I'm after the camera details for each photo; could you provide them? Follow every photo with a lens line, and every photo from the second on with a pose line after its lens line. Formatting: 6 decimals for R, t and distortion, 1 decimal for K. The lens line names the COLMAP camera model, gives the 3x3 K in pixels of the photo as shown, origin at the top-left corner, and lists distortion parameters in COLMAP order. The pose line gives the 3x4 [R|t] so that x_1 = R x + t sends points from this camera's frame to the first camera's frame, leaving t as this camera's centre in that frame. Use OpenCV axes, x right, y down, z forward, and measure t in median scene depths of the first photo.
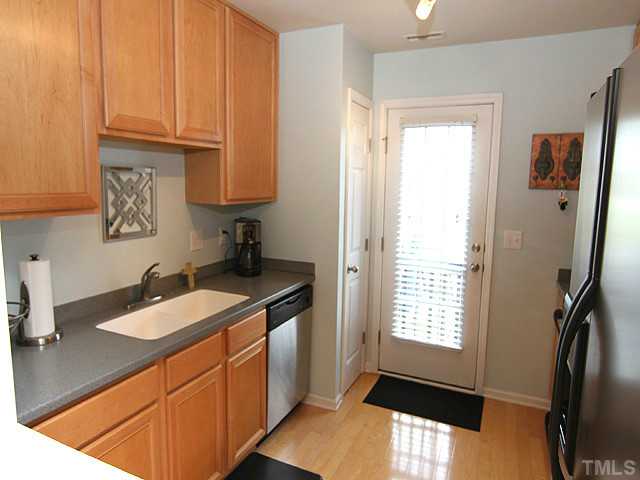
lens RADIAL K [[418.4, 0, 320.0], [0, 418.4, 240.0], [0, 0, 1]] dist [-0.004143, 0.000110]
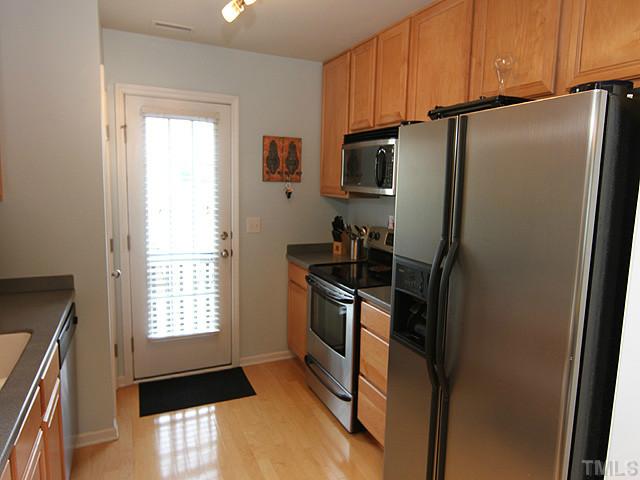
lens RADIAL K [[413.2, 0, 318.7], [0, 413.2, 236.9], [0, 0, 1]] dist [-0.001982, -0.000984]
pose [[0.648418, -0.106733, 0.753765, -0.283729], [0.091570, 0.993869, 0.061959, -0.022569], [-0.755757, 0.028847, 0.654216, 0.108031]]
